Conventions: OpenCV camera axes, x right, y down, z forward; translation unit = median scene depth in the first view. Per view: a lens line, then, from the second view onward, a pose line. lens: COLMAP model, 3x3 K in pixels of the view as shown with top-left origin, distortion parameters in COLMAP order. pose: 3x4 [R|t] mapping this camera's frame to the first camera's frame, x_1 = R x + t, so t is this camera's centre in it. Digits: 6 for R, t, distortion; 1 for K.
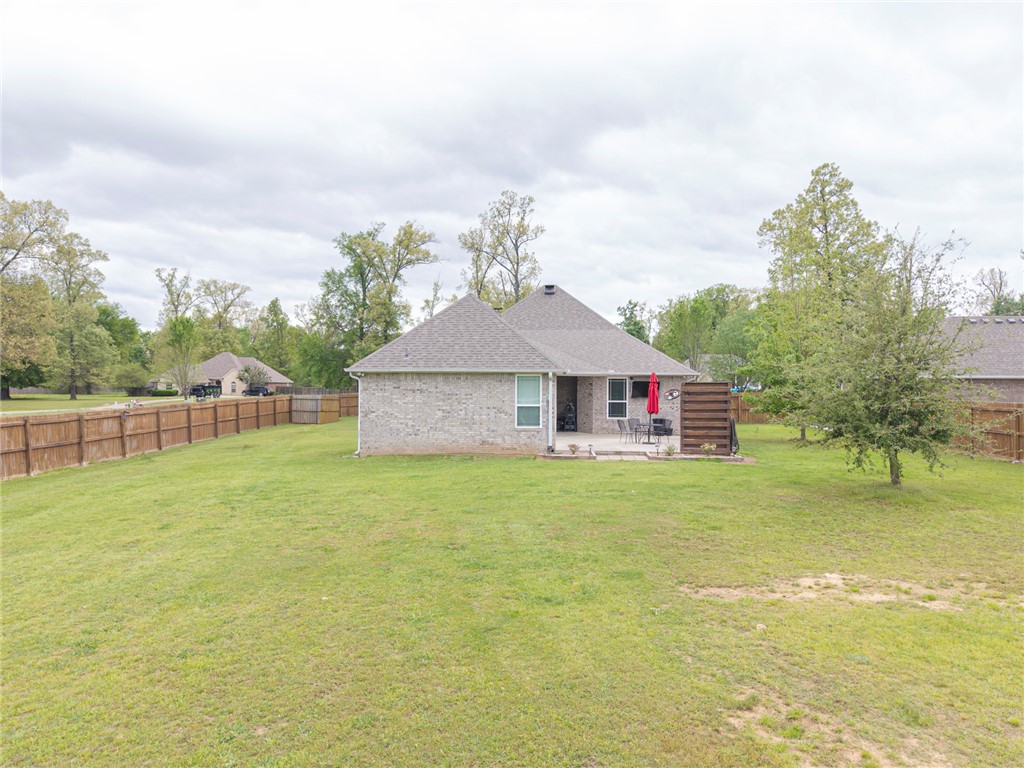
lens RADIAL K [[695.1, 0, 517.4], [0, 695.1, 390.0], [0, 0, 1]] dist [0.034822, -0.039030]
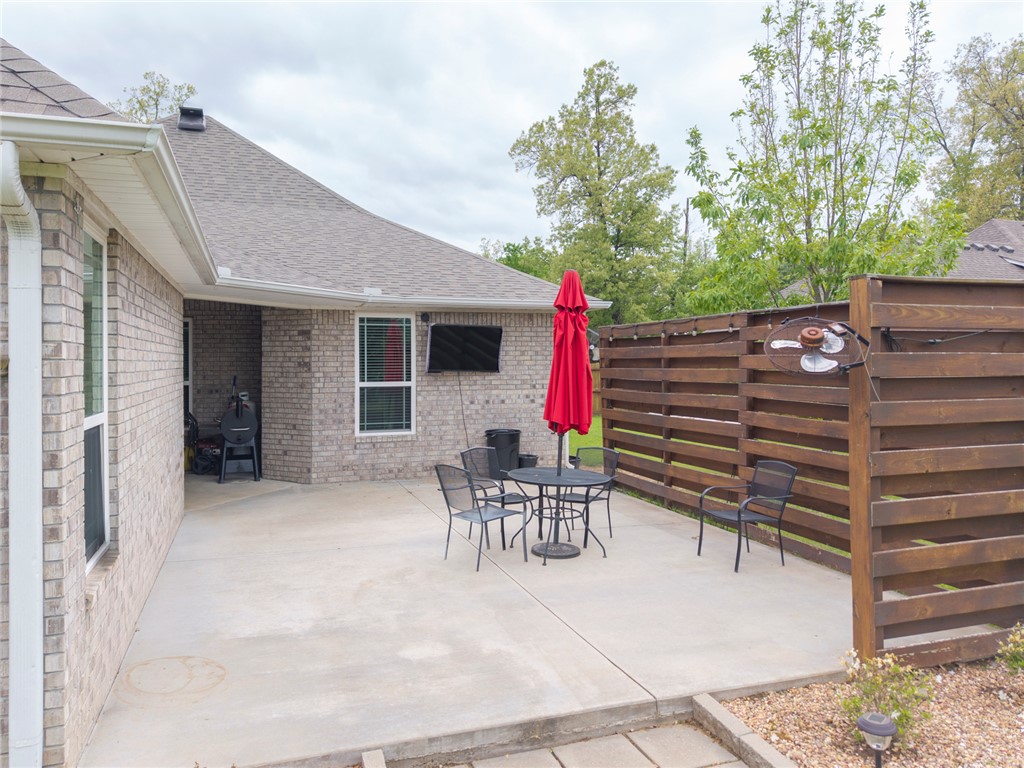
lens RADIAL K [[722.0, 0, 482.2], [0, 722.0, 358.1], [0, 0, 1]] dist [0.006557, -0.007162]
pose [[0.929101, -0.008773, 0.369721, 0.057102], [0.013505, 0.999857, -0.010213, 0.007768], [-0.369578, 0.014482, 0.929087, 0.650690]]
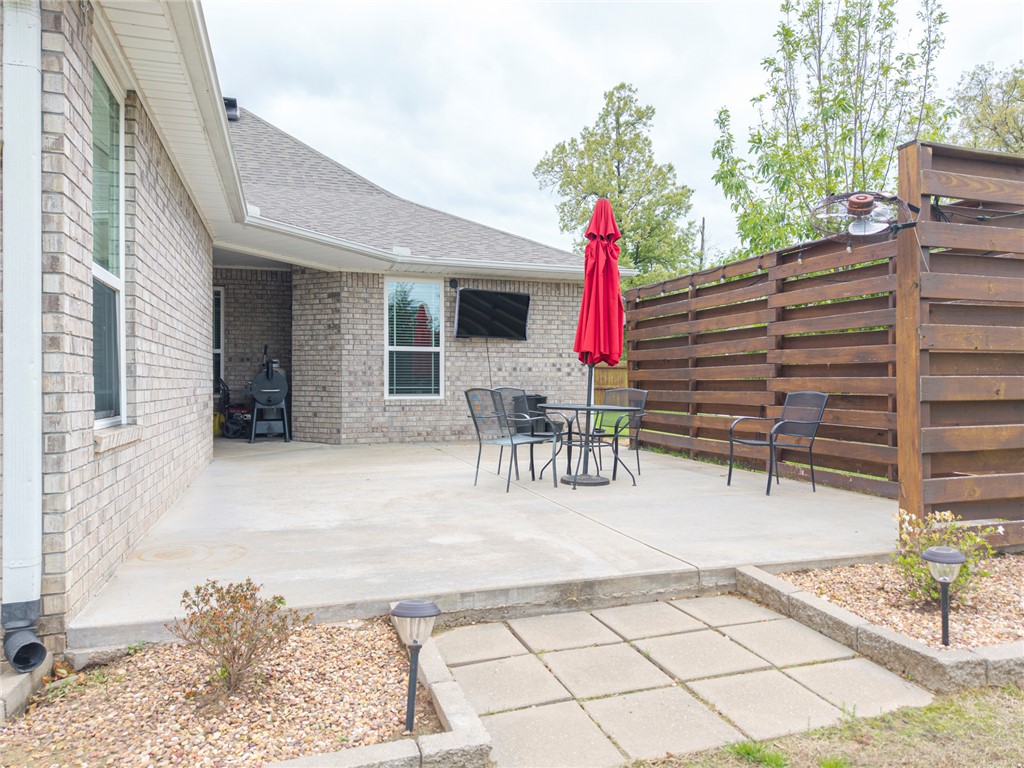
lens RADIAL K [[686.1, 0, 512.0], [0, 686.1, 384.0], [0, 0, 1]] dist [0.007301, -0.008420]
pose [[0.925712, -0.006038, 0.378181, 0.059522], [0.008688, 0.999948, -0.005300, 0.035860], [-0.378129, 0.008192, 0.925717, 0.662996]]
